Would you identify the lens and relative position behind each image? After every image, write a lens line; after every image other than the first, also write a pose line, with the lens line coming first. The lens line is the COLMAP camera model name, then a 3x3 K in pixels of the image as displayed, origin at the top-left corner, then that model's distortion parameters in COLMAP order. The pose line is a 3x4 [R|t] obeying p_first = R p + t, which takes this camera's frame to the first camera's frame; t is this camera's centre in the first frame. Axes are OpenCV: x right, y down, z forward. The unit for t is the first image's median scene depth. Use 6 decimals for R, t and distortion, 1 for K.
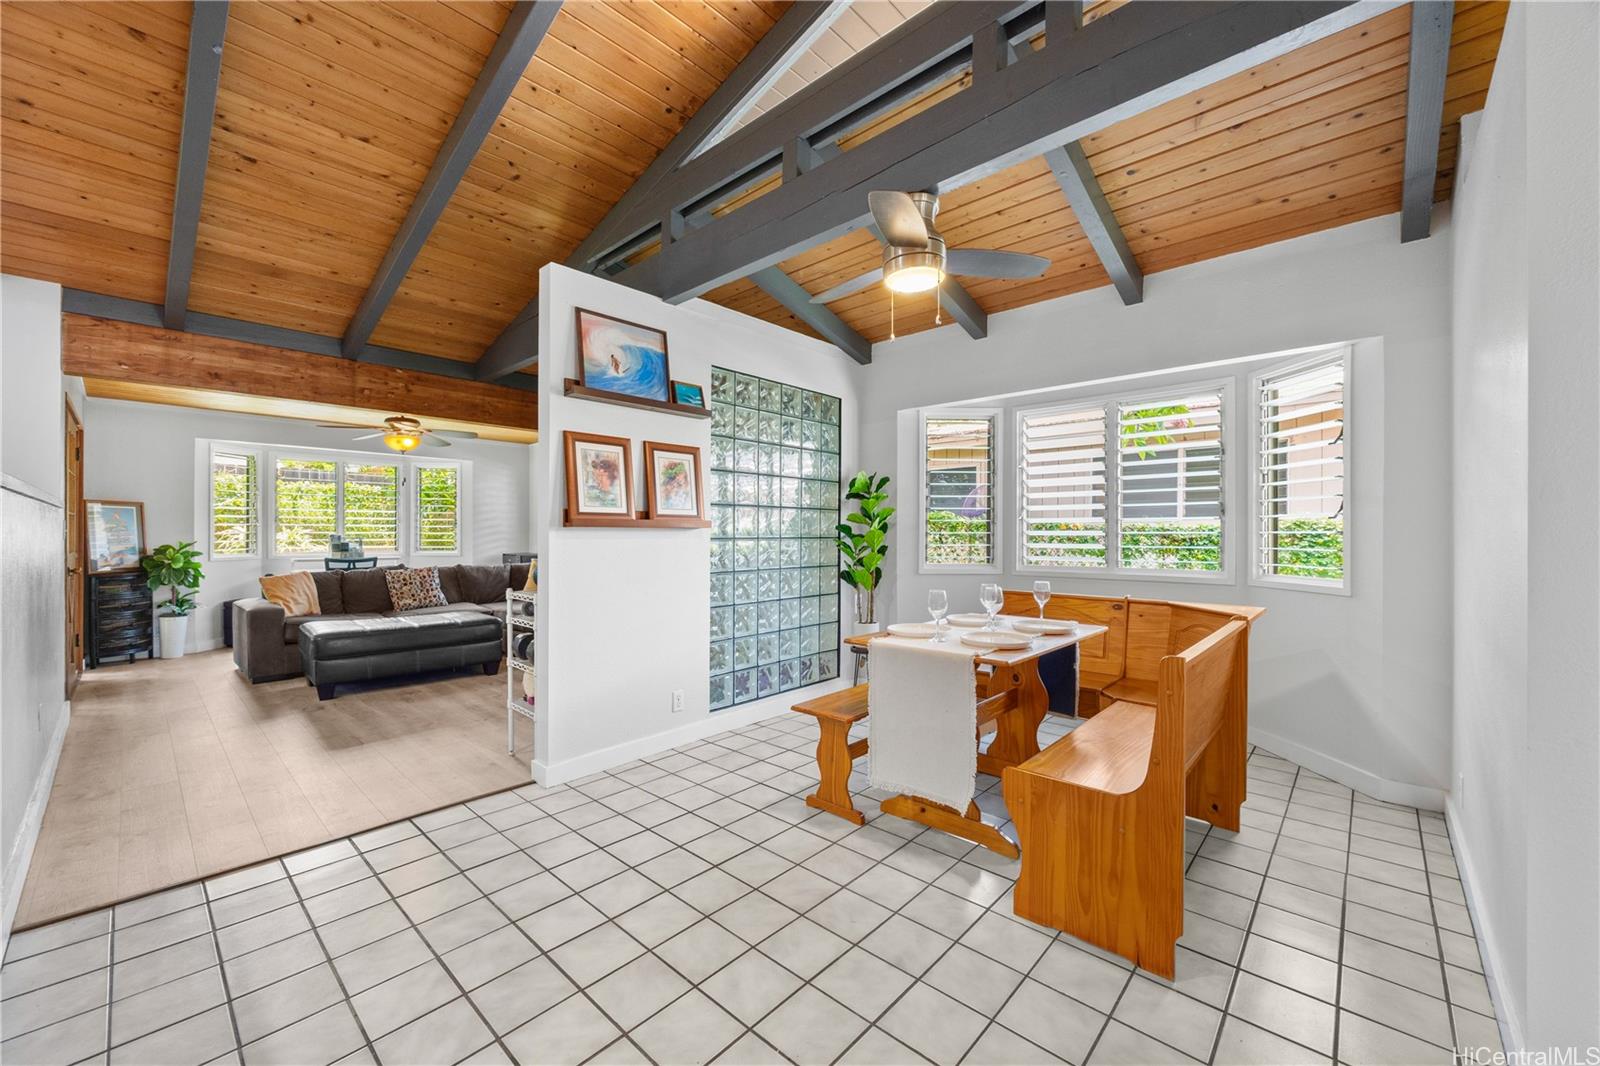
lens RADIAL K [[624.9, 0, 800.1], [0, 624.9, 531.8], [0, 0, 1]] dist [0.000085, 0.000004]
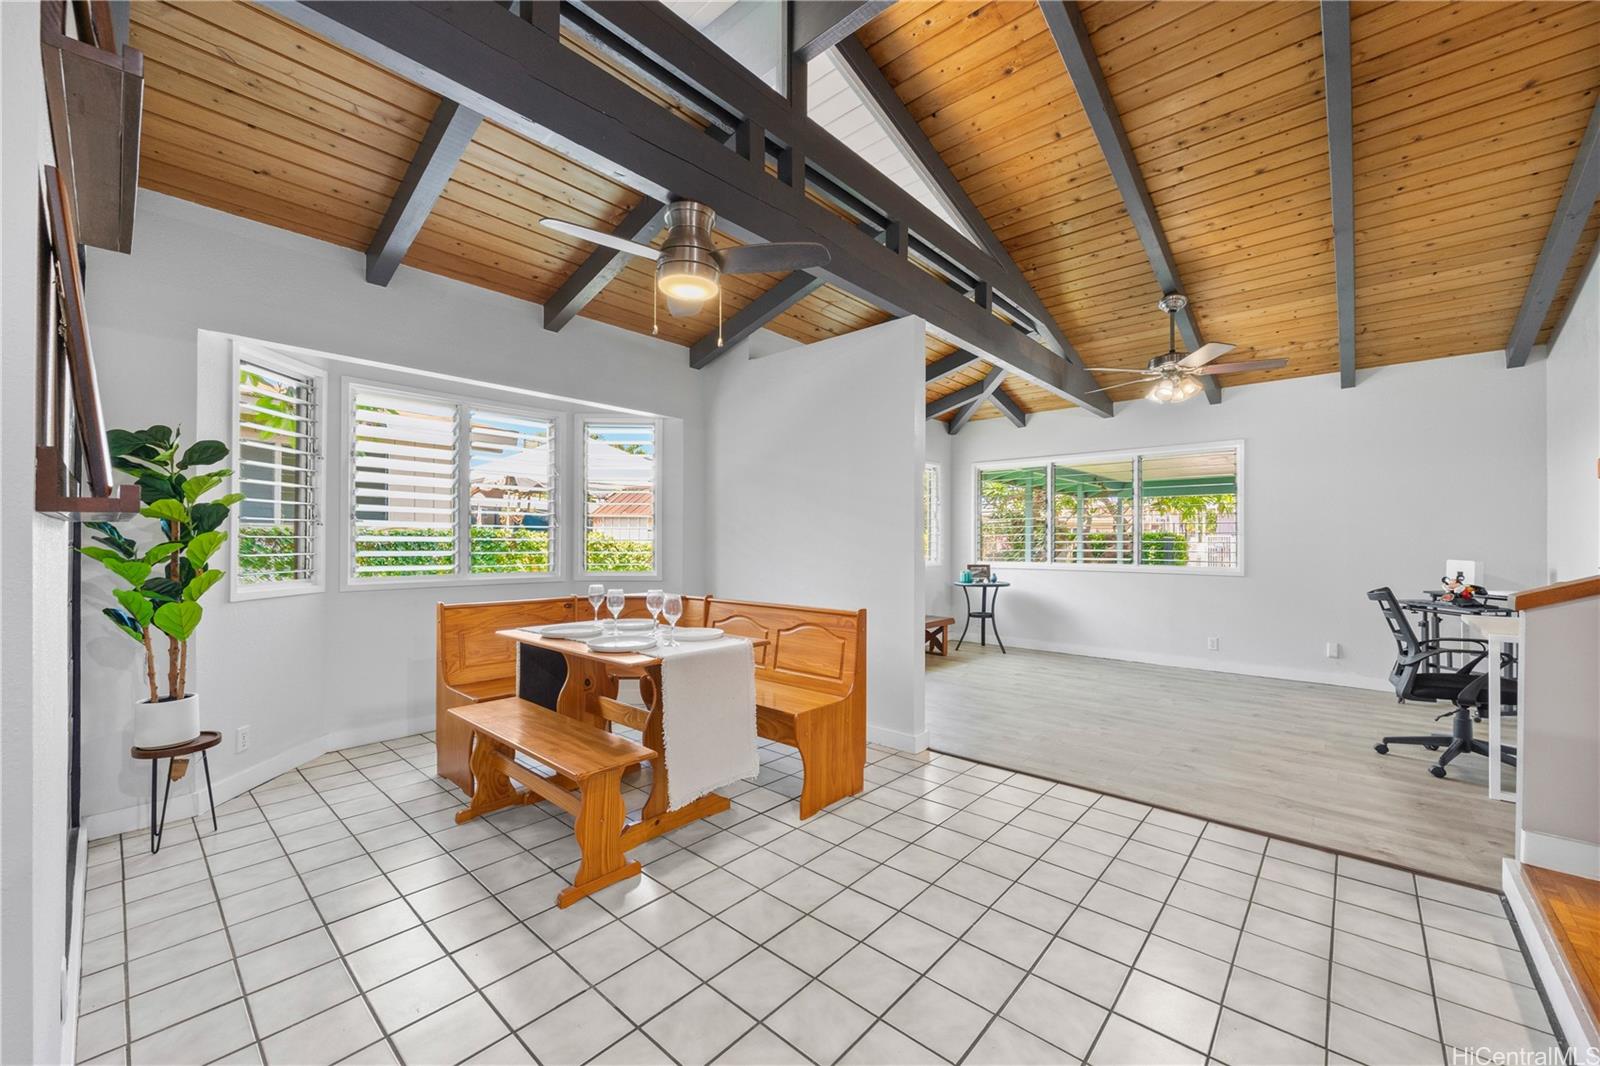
lens RADIAL K [[624.9, 0, 799.7], [0, 624.9, 540.5], [0, 0, 1]] dist [0.000085, 0.000004]
pose [[-0.011716, 0.004997, 0.999919, -0.859340], [-0.002303, 0.999985, -0.005024, 0.014285], [-0.999929, -0.002361, -0.011705, 0.876721]]
